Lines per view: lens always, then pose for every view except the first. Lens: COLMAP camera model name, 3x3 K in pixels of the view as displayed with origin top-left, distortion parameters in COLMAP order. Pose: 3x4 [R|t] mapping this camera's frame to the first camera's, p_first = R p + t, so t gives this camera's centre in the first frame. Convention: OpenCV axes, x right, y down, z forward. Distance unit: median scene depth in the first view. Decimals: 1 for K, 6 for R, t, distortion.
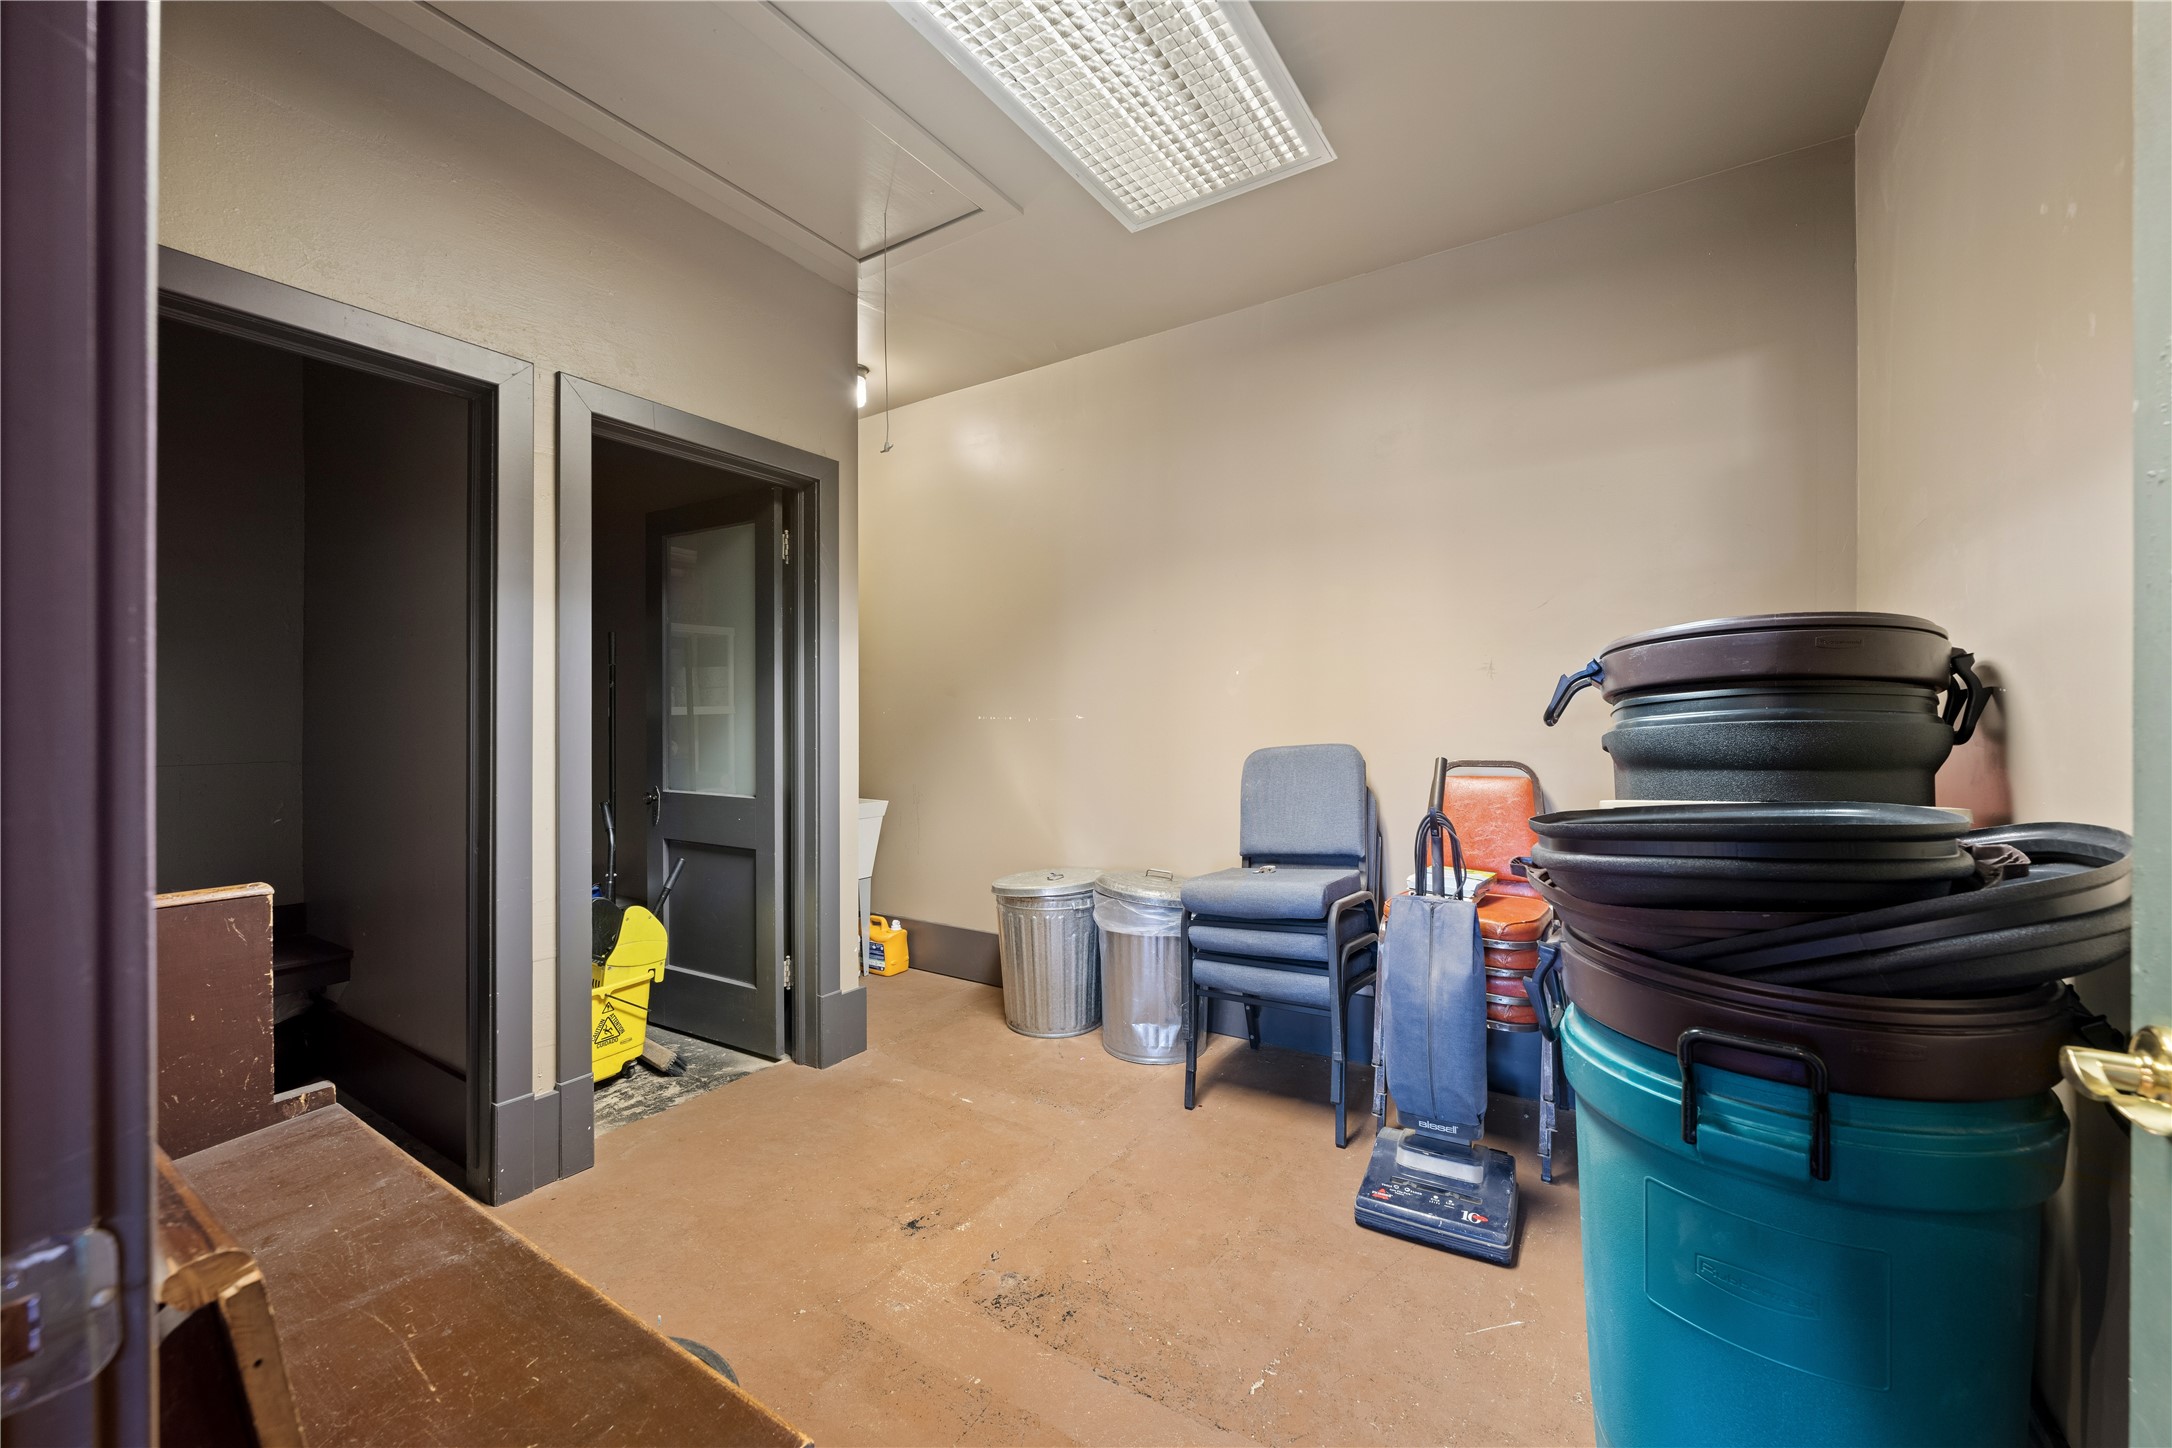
lens RADIAL K [[860.3, 0, 1084.0], [0, 860.3, 724.0], [0, 0, 1]] dist [0.001449, -0.000175]
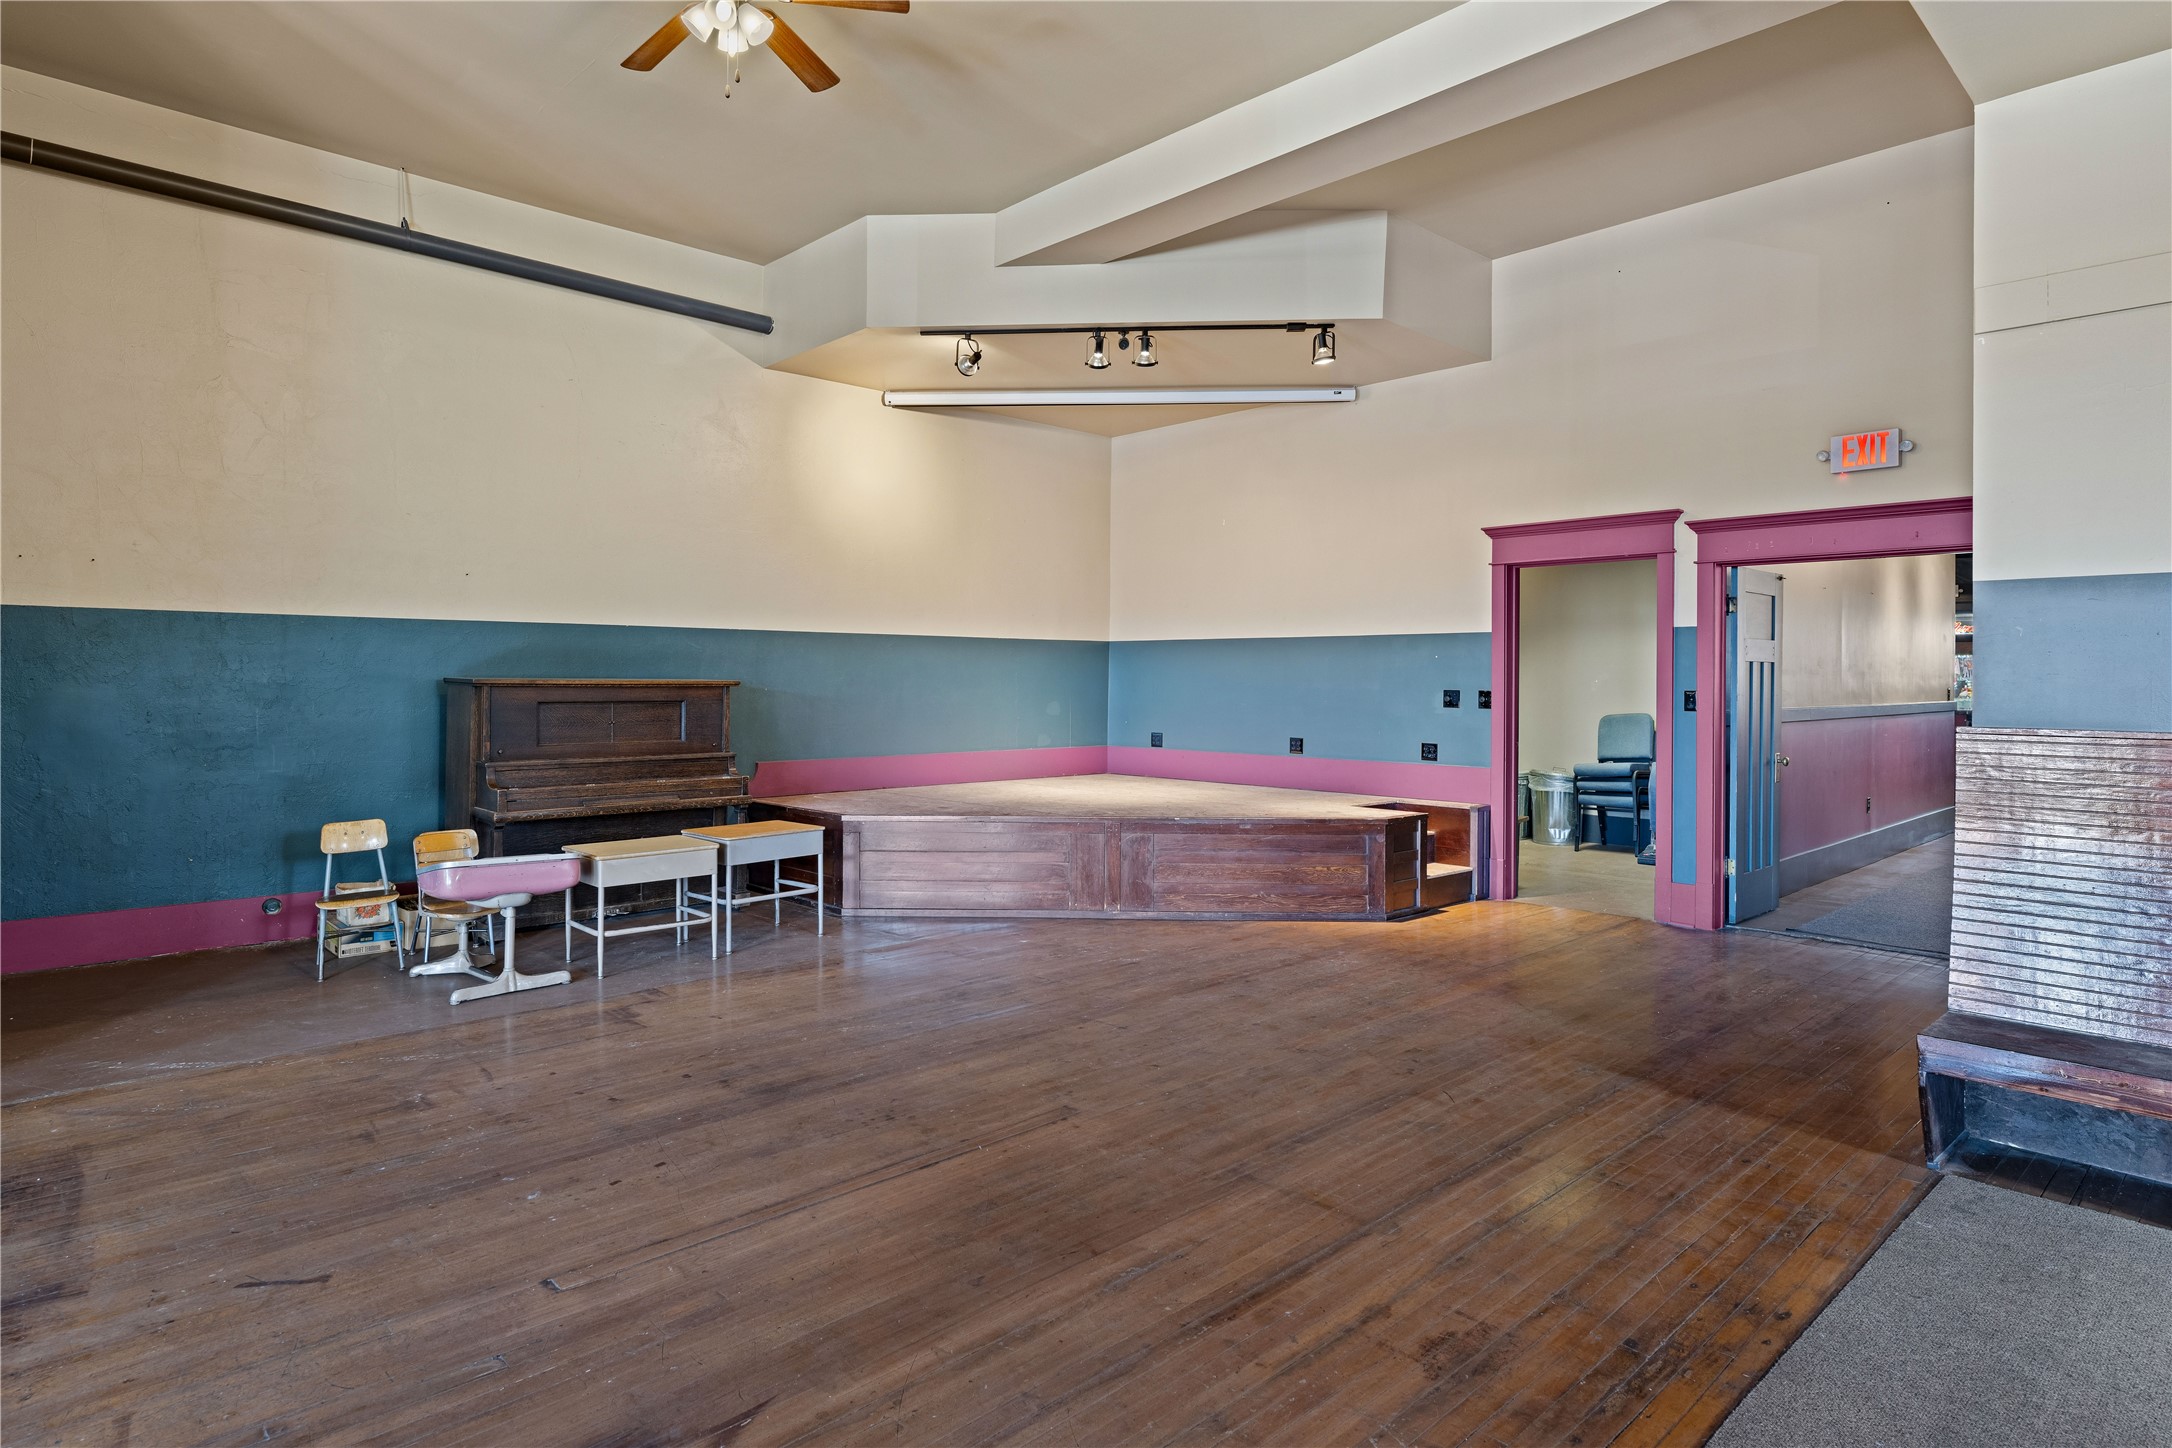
lens RADIAL K [[1185.9, 0, 1042.1], [0, 1185.9, 678.2], [0, 0, 1]] dist [-0.000563, 0.001456]
pose [[0.966590, 0.004713, -0.256286, -0.473445], [-0.005125, 0.999986, -0.000942, -0.061626], [0.256278, 0.002224, 0.966601, -2.611795]]
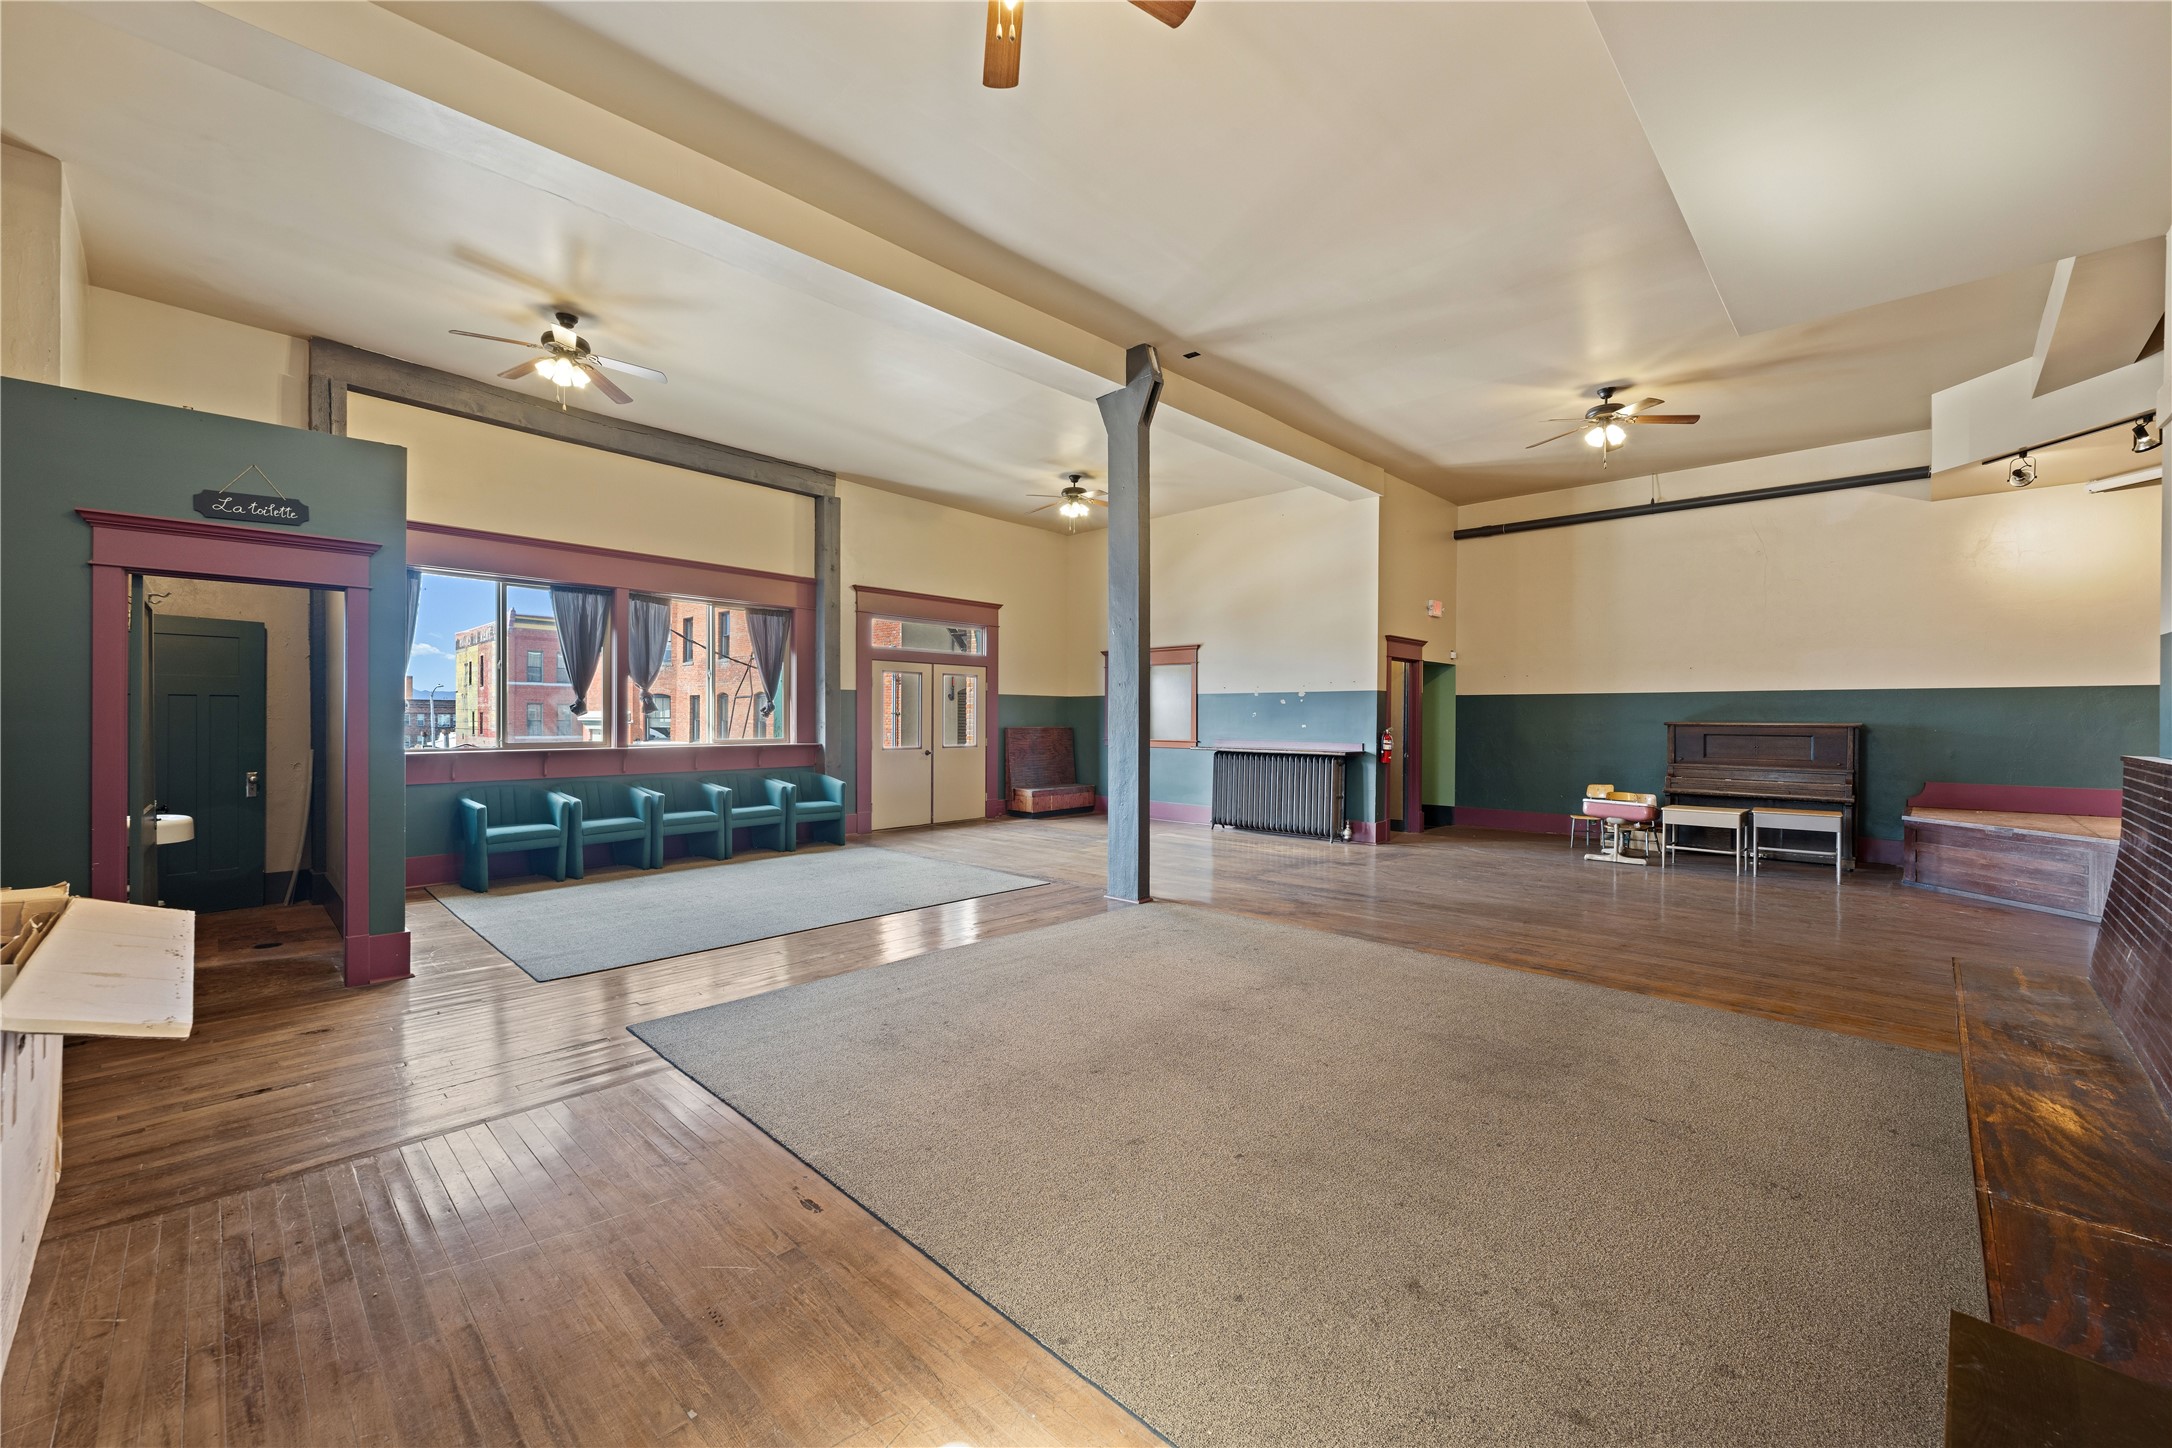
lens RADIAL K [[860.3, 0, 1085.4], [0, 860.3, 721.3], [0, 0, 1]] dist [0.001449, -0.000175]
pose [[-0.194797, 0.003761, -0.980836, 1.414655], [-0.005854, 0.999970, 0.004997, -0.062797], [0.980826, 0.006715, -0.194770, -2.281561]]
